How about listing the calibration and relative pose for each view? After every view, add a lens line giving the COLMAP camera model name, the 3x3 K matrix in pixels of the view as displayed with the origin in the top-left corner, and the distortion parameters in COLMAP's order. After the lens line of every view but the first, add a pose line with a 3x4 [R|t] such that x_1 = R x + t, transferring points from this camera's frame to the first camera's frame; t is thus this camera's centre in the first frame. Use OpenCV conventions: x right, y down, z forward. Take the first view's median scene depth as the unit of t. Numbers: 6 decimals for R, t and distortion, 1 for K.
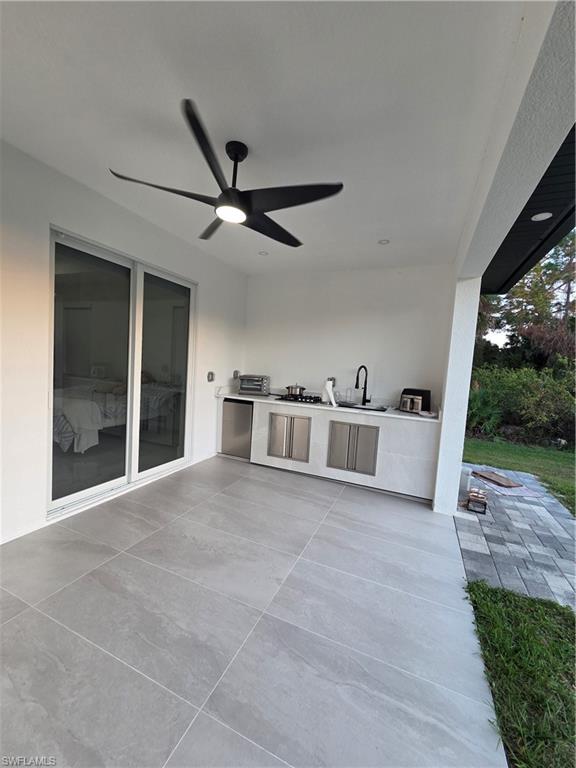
lens RADIAL K [[316.3, 0, 283.3], [0, 316.3, 386.1], [0, 0, 1]] dist [-0.000664, -0.000801]
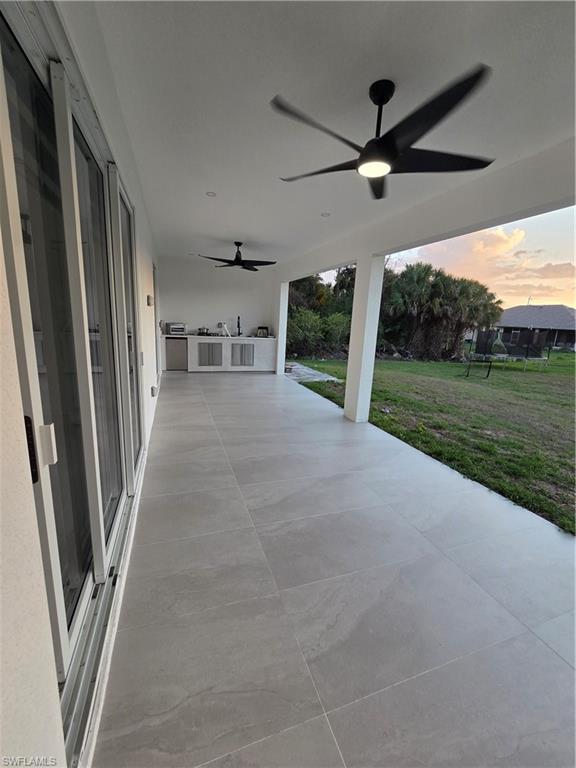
lens RADIAL K [[316.3, 0, 287.6], [0, 316.3, 385.7], [0, 0, 1]] dist [-0.000664, -0.000801]
pose [[0.734398, -0.166896, 0.657880, -0.968893], [0.046577, 0.979403, 0.196468, -0.010808], [-0.677119, -0.113644, 0.727045, -0.776580]]
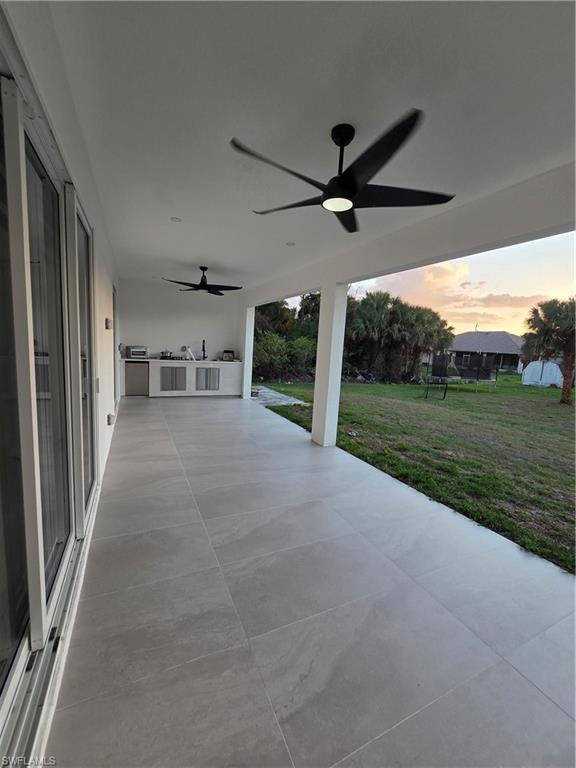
lens RADIAL K [[316.3, 0, 288.0], [0, 316.3, 385.9], [0, 0, 1]] dist [-0.000664, -0.000801]
pose [[0.657463, -0.125573, 0.742949, -0.959750], [0.039743, 0.990422, 0.132231, -0.017768], [-0.752438, -0.057410, 0.656156, -0.764155]]
